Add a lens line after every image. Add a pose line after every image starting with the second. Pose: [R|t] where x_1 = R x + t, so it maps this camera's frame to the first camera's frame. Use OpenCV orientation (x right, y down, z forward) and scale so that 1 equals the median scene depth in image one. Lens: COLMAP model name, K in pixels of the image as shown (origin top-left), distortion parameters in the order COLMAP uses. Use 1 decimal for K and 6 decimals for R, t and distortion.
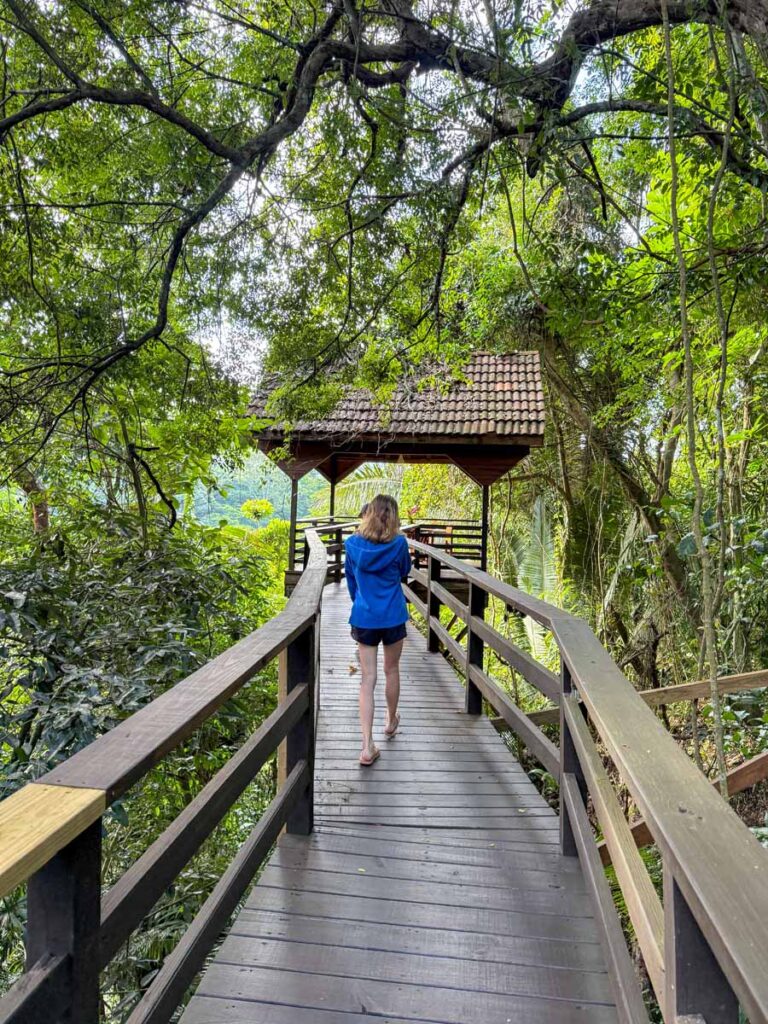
lens RADIAL K [[657.0, 0, 384.0], [0, 657.0, 512.0], [0, 0, 1]] dist [0.074750, -0.000398]
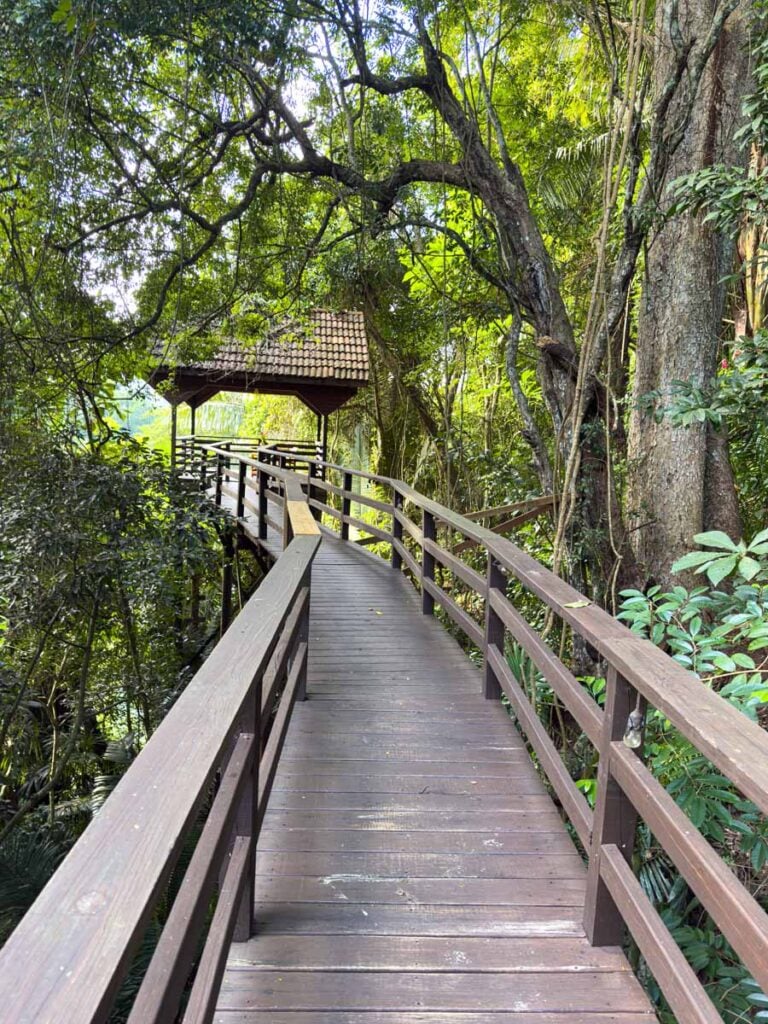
lens RADIAL K [[657.0, 0, 384.0], [0, 657.0, 512.0], [0, 0, 1]] dist [0.074750, -0.000398]
pose [[0.957087, -0.012861, 0.289514, -0.123826], [-0.022305, 0.992782, 0.117839, -0.006256], [-0.288940, -0.119240, 0.949892, -0.338340]]
